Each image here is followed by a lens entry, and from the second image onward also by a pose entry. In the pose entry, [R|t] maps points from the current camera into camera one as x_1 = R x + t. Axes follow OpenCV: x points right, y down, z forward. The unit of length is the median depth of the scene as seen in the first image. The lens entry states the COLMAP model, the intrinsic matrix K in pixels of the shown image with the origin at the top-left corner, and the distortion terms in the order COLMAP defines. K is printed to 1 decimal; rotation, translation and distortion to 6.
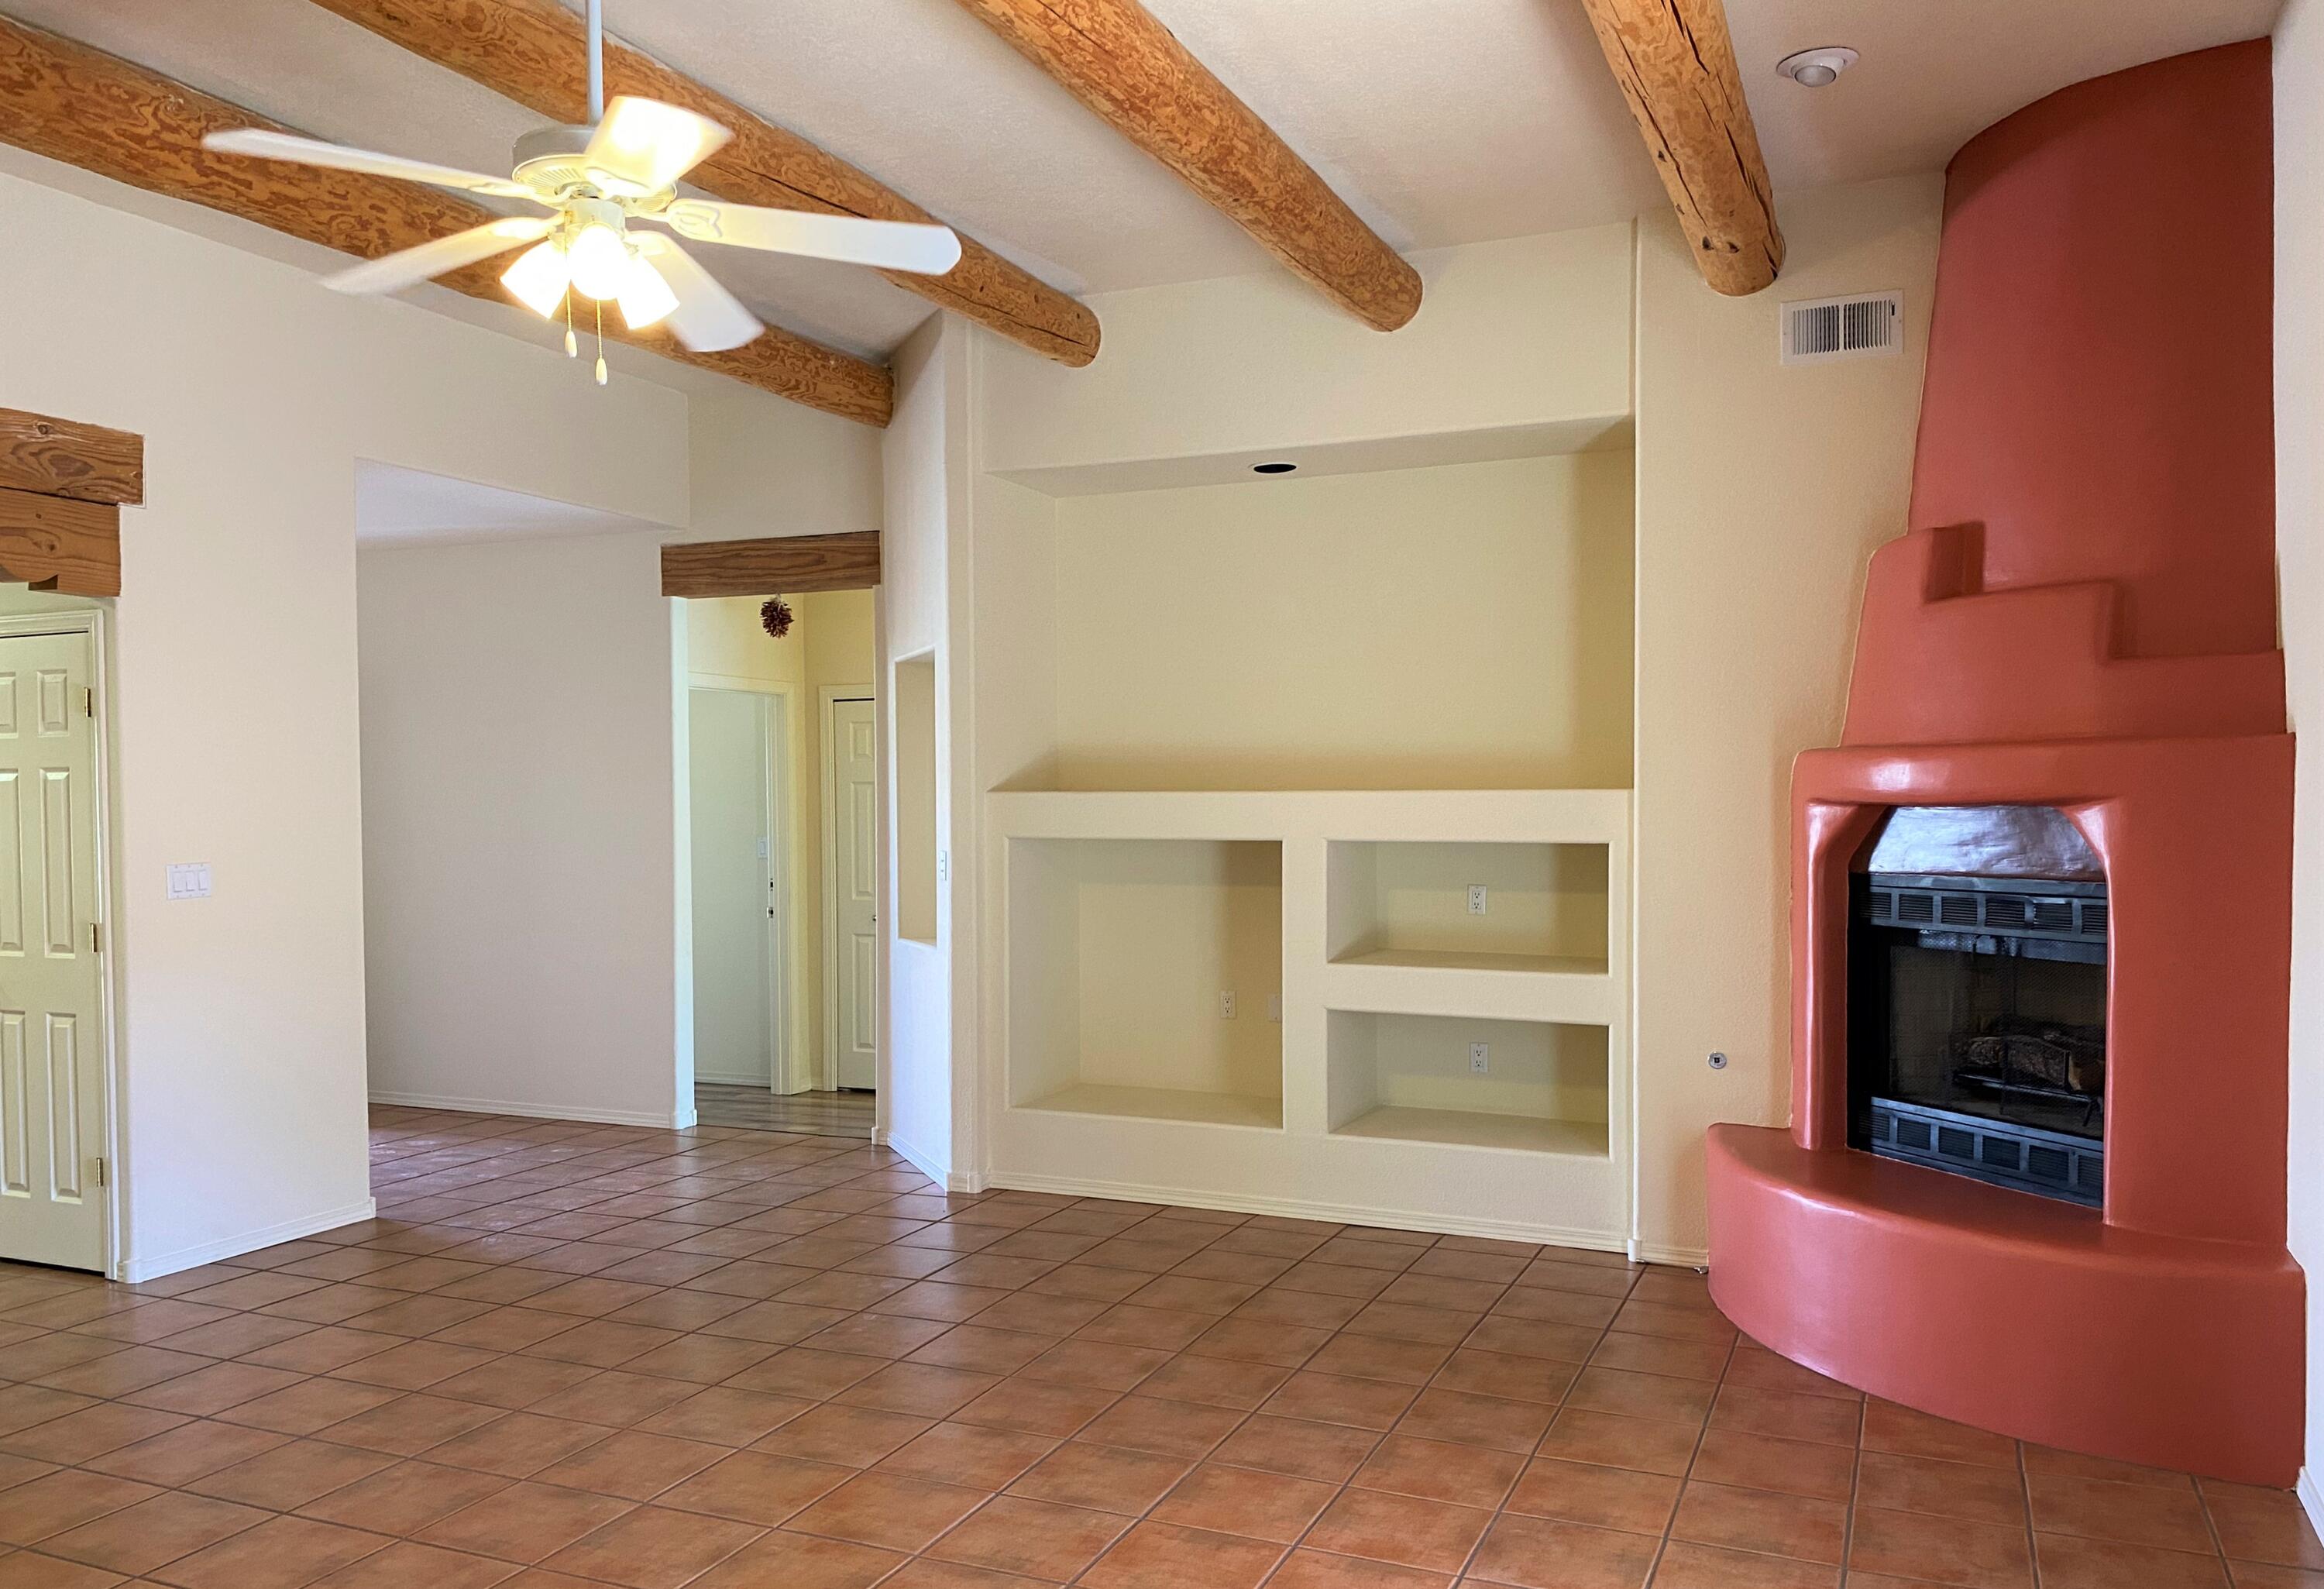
lens RADIAL K [[1755.7, 0, 1152.5], [0, 1755.7, 794.9], [0, 0, 1]] dist [-0.001999, -0.002774]
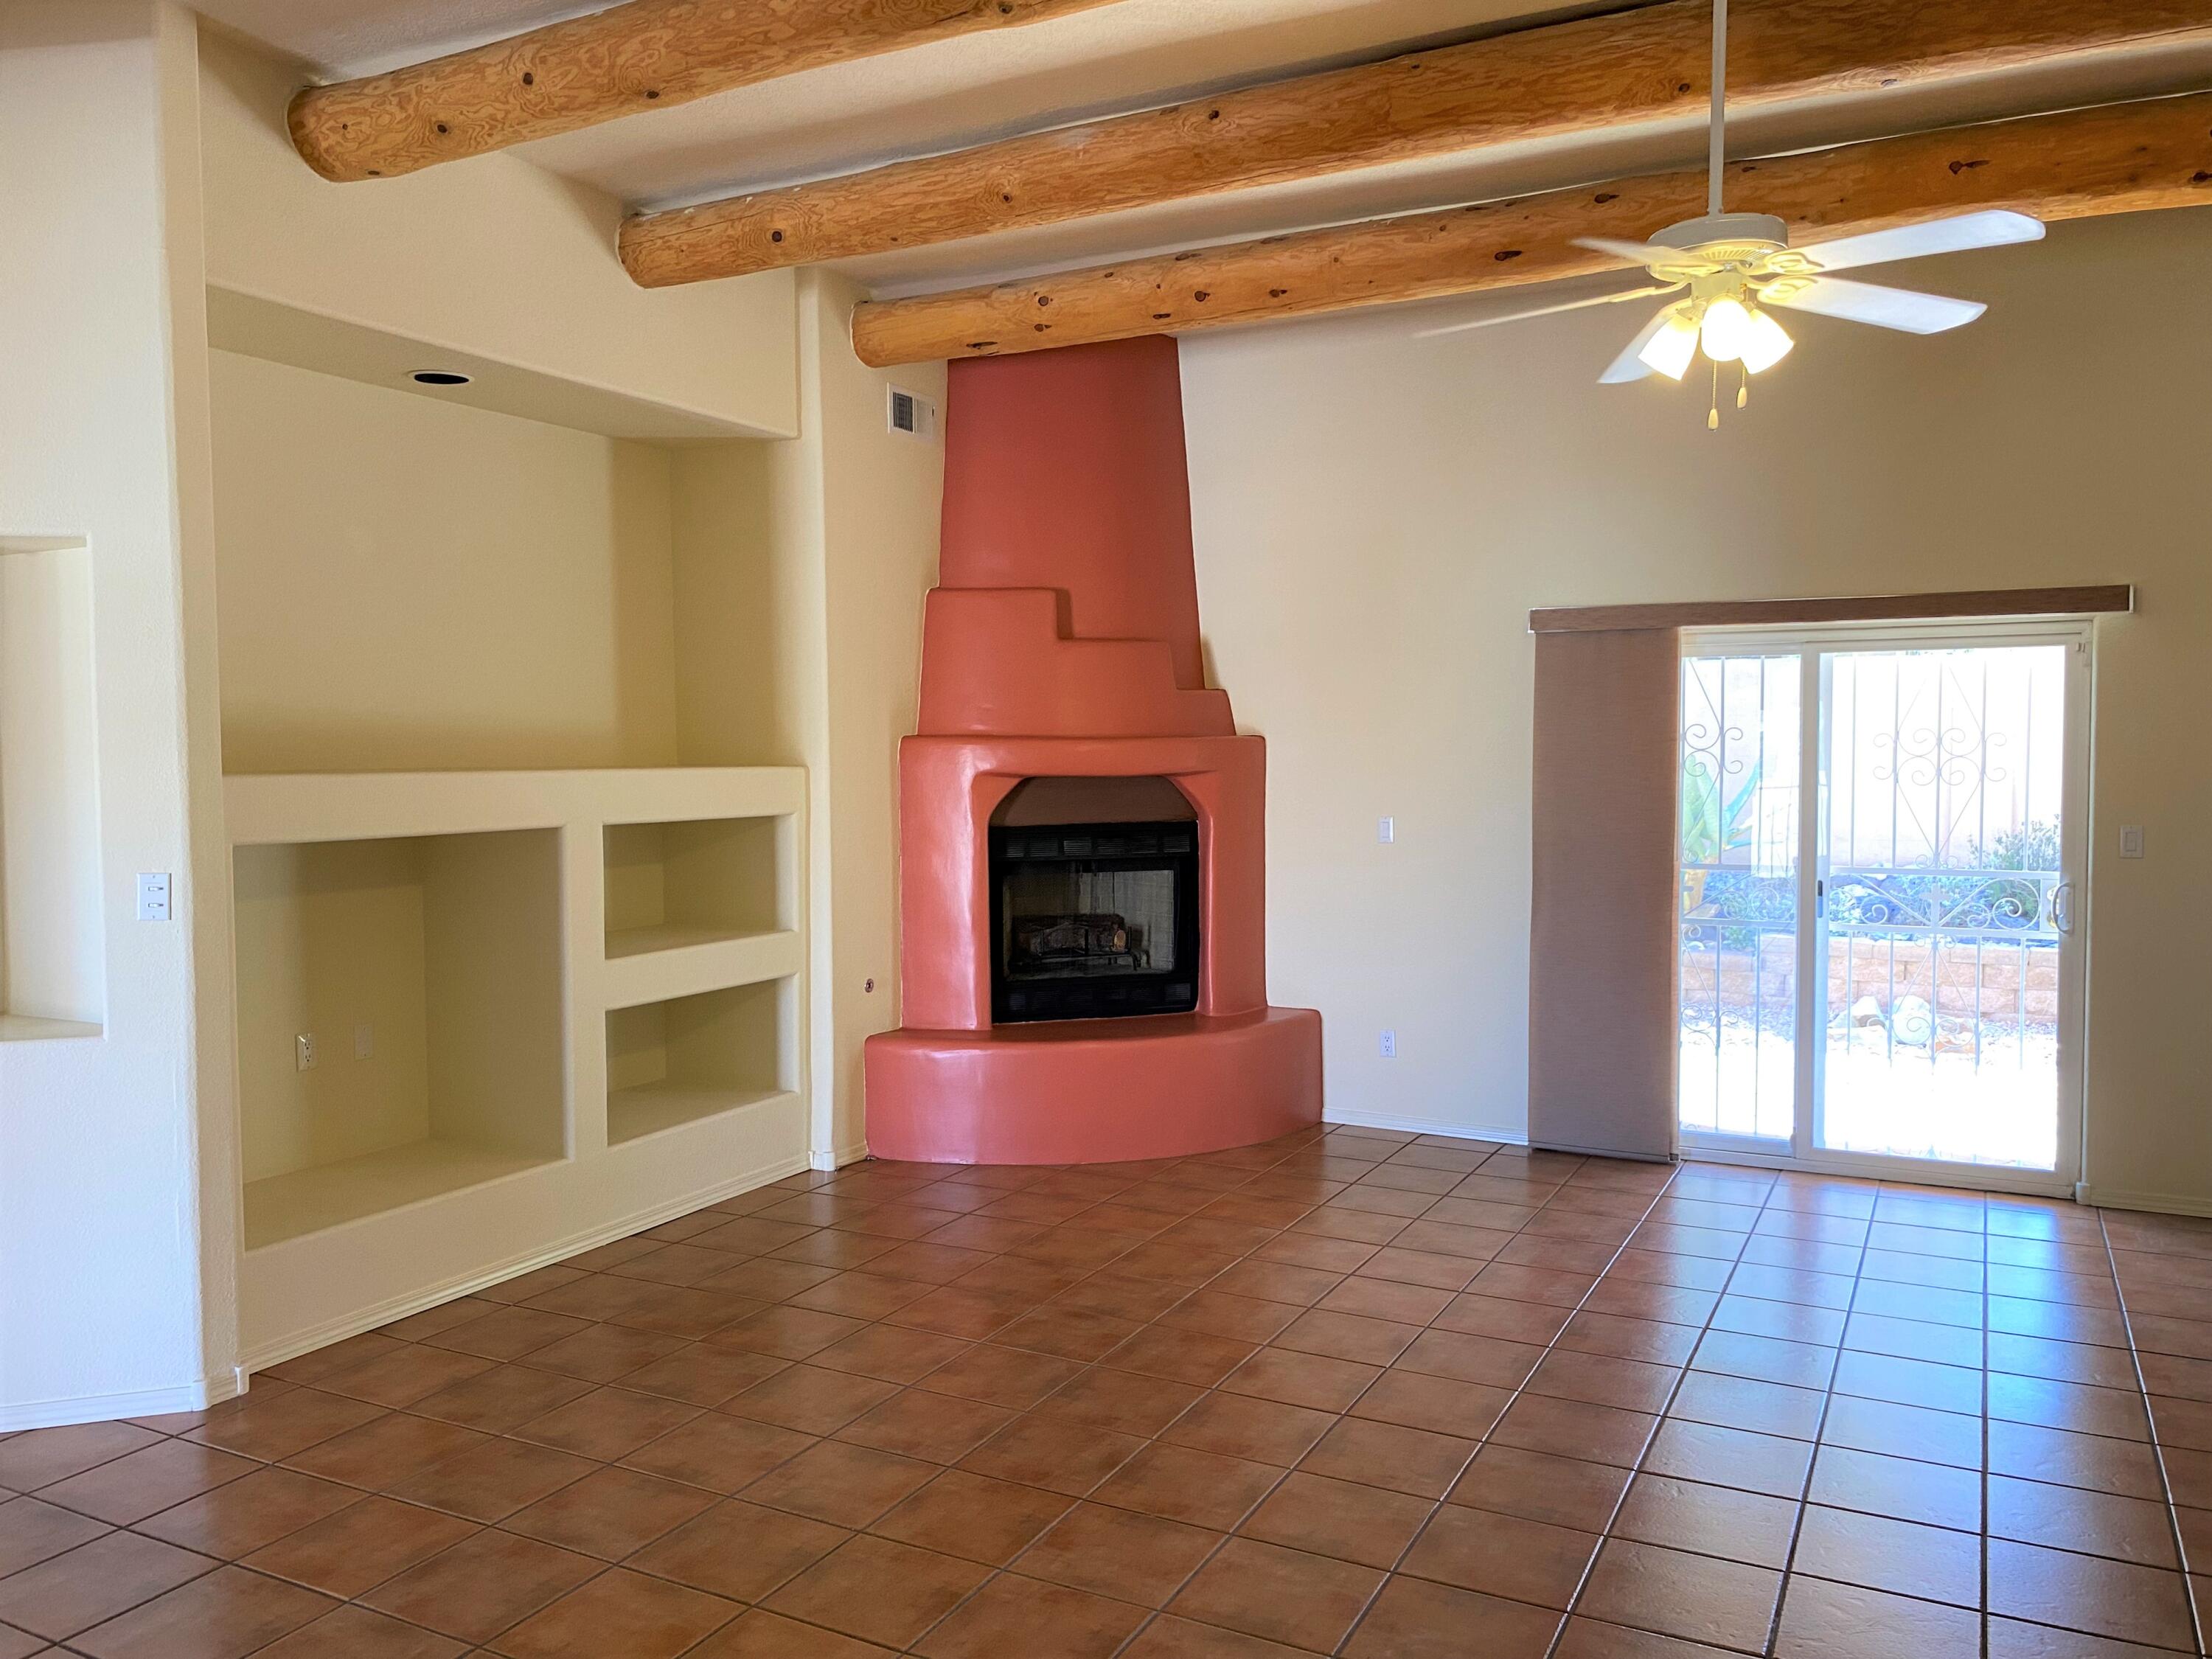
lens RADIAL K [[1671.6, 0, 1109.2], [0, 1671.6, 798.1], [0, 0, 1]] dist [0.057471, -0.003198]
pose [[0.054487, -0.023929, 0.998228, -0.795138], [0.001468, 0.999714, 0.023885, -0.009320], [-0.998513, 0.000164, 0.054507, 0.727753]]
